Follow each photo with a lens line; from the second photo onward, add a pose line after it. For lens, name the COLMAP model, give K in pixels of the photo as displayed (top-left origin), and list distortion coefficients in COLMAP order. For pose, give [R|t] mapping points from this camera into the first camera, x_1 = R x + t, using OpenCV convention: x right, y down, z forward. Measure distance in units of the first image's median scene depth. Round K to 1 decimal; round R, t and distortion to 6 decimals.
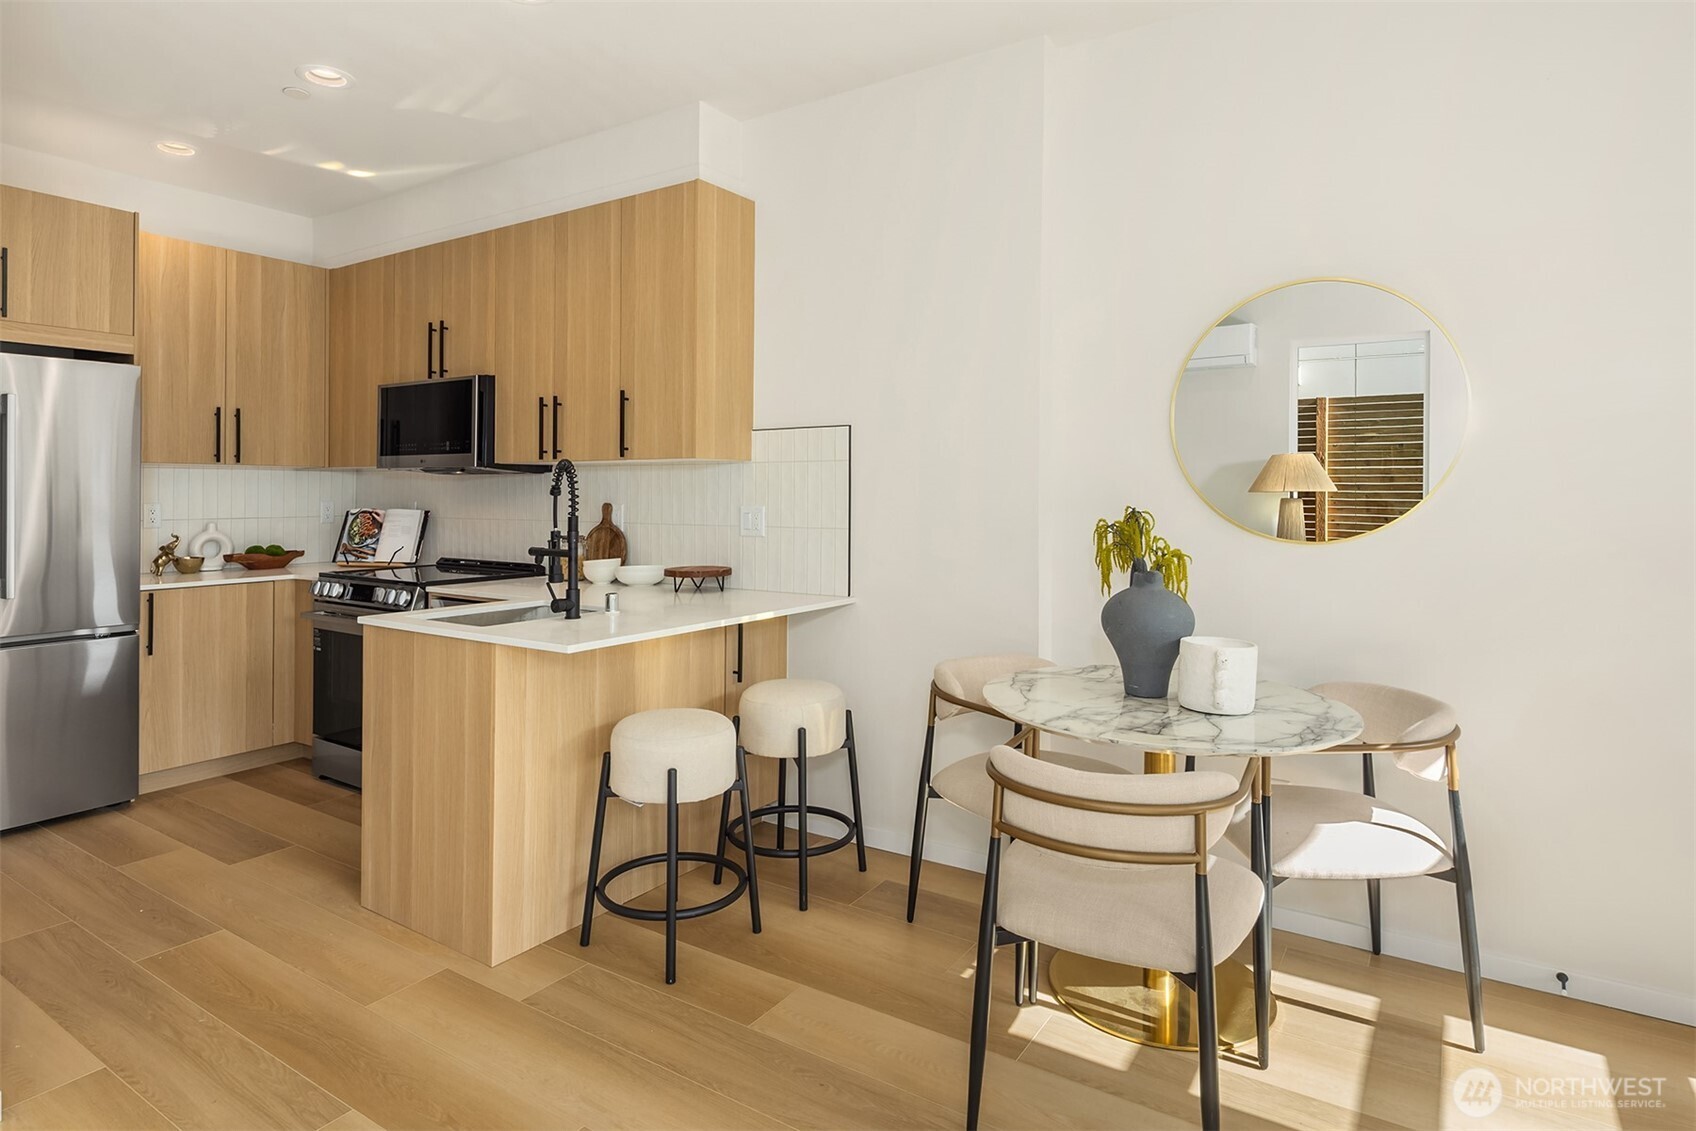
lens RADIAL K [[939.7, 0, 848.0], [0, 939.7, 477.0], [0, 0, 1]] dist [-0.001700, -0.000732]
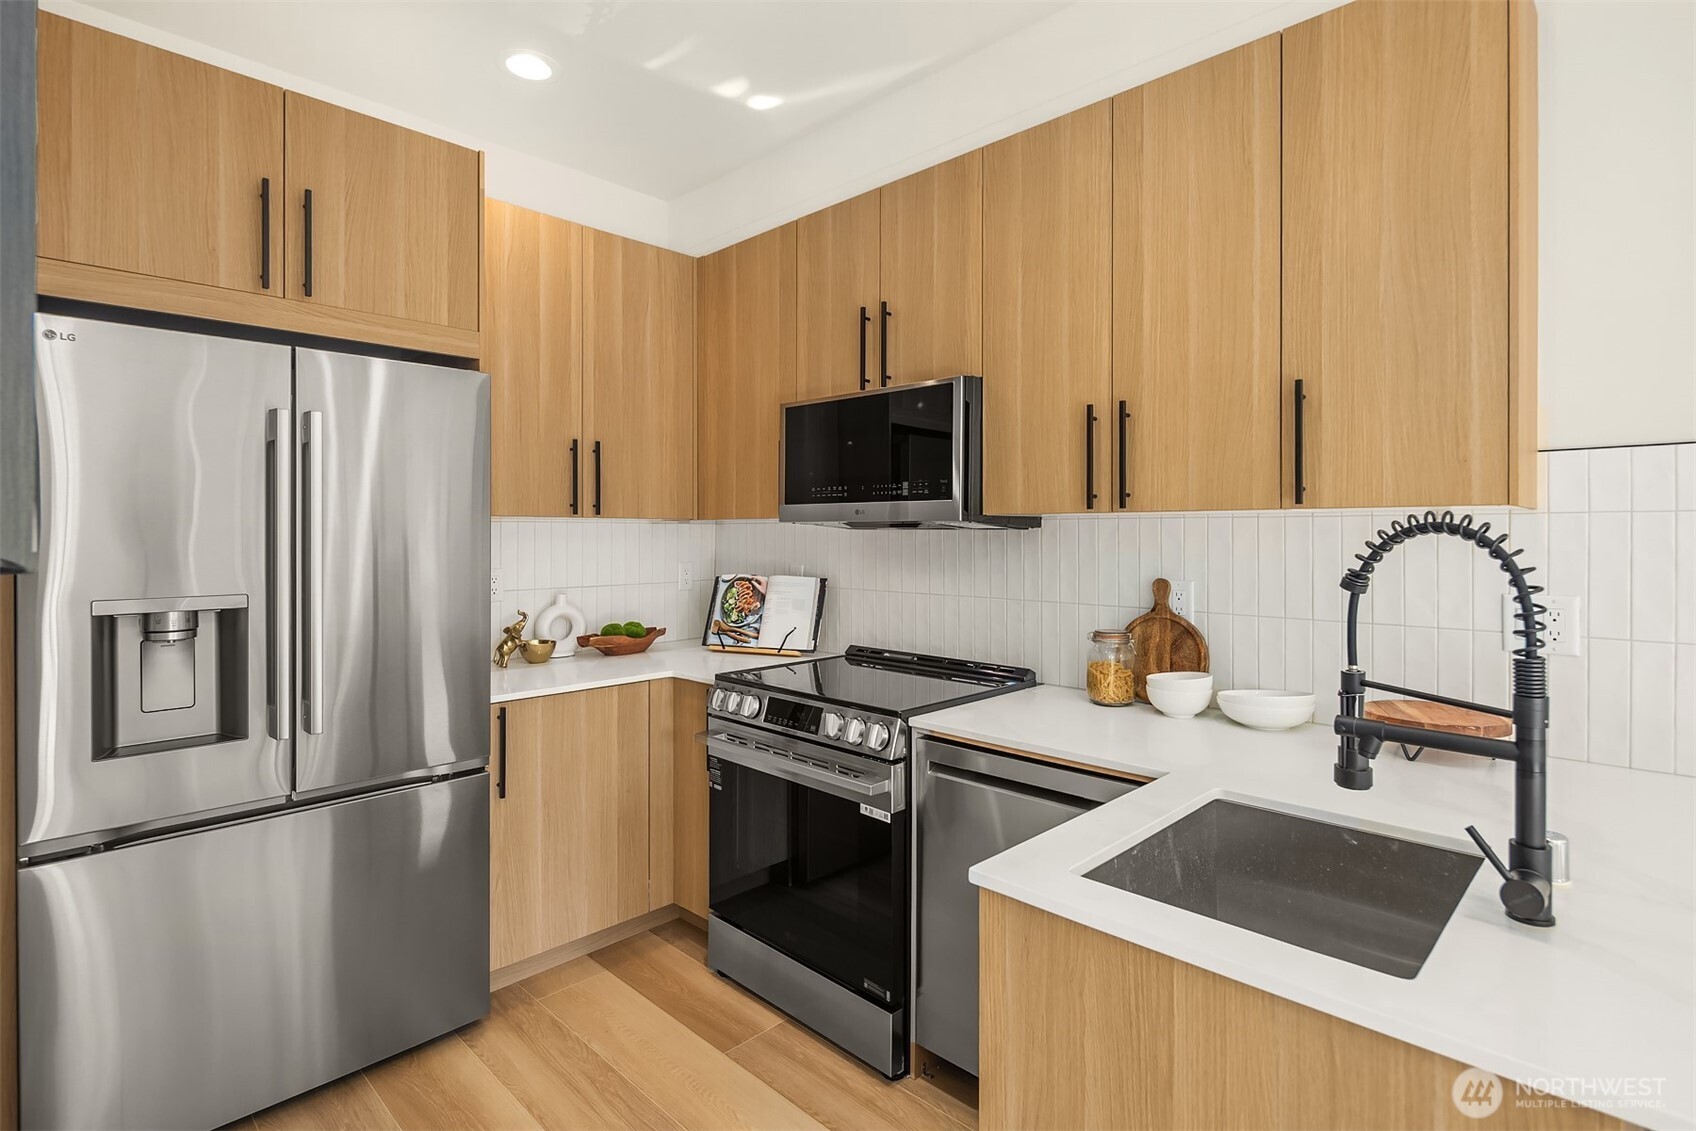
lens RADIAL K [[834.0, 0, 851.0], [0, 834.0, 523.3], [0, 0, 1]] dist [-0.000417, -0.000098]
pose [[0.981214, -0.001818, -0.192915, -0.335111], [0.002617, 0.999989, 0.003888, -0.010839], [0.192906, -0.004320, 0.981208, 0.403864]]
